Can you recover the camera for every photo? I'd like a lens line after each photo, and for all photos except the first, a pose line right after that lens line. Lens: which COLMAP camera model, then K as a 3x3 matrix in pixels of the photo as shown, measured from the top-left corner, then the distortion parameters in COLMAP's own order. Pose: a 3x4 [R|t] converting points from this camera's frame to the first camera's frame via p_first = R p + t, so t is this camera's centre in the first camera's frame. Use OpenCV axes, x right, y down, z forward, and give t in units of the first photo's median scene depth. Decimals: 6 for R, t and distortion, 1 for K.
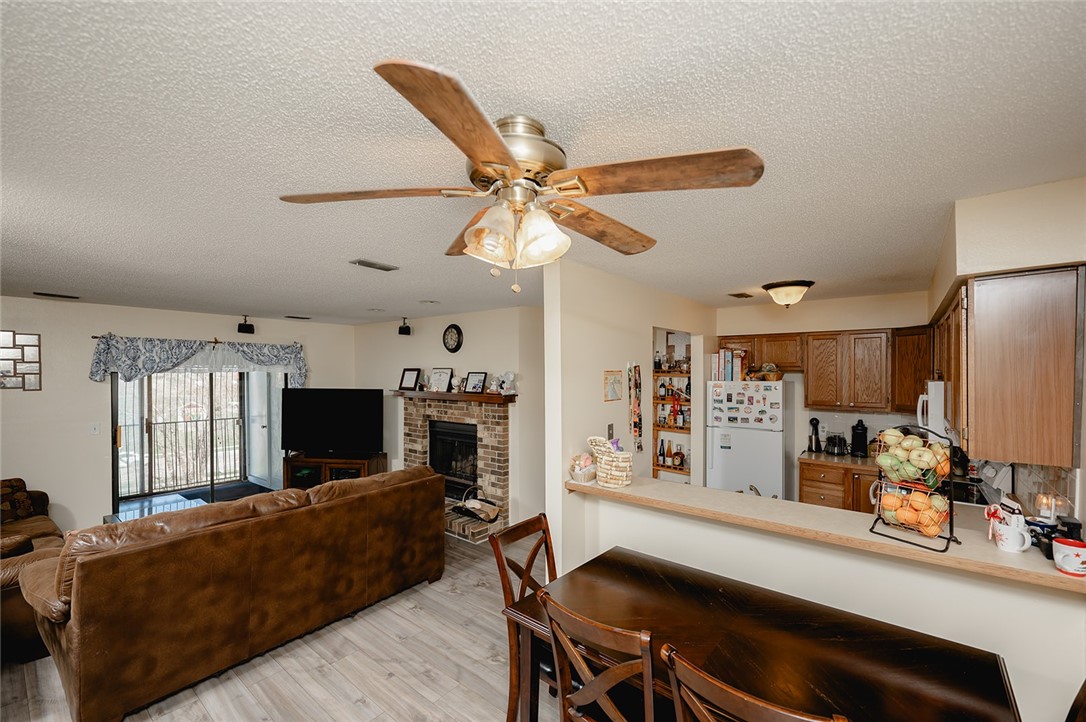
lens RADIAL K [[445.5, 0, 537.4], [0, 445.5, 364.2], [0, 0, 1]] dist [-0.000135, 0.000037]
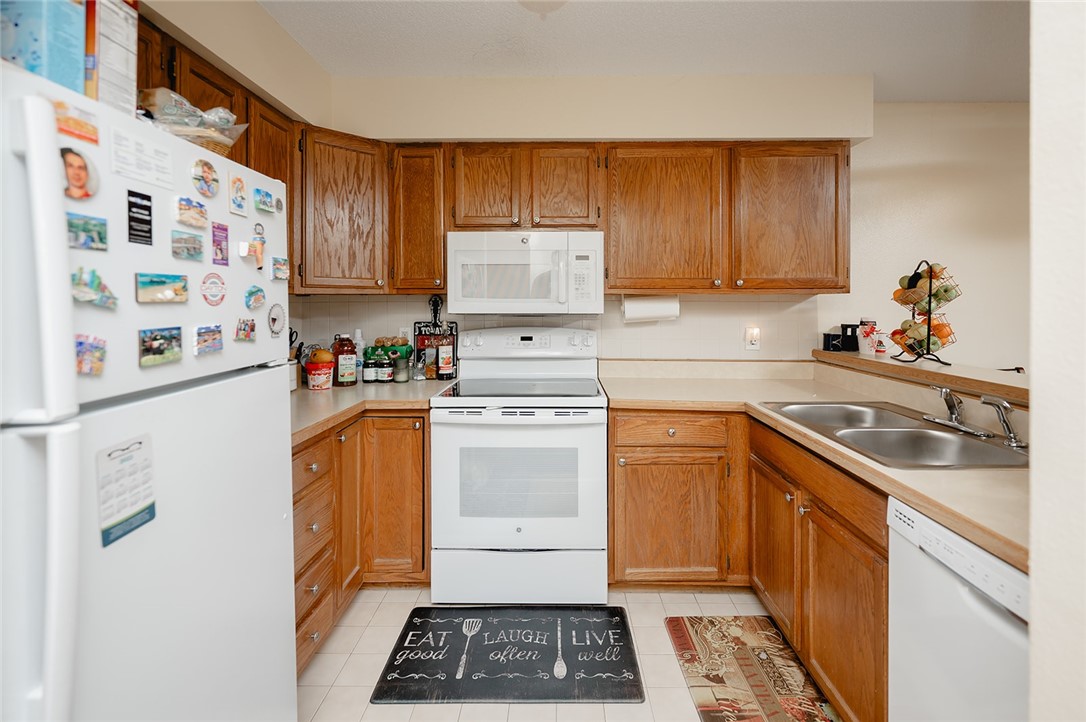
lens RADIAL K [[485.6, 0, 545.4], [0, 485.6, 305.5], [0, 0, 1]] dist [0.000525, -0.000254]
pose [[-0.617722, -0.003292, 0.786390, 0.175418], [-0.014049, 0.999878, -0.006850, 0.096801], [-0.786271, -0.015280, -0.617693, 0.895780]]
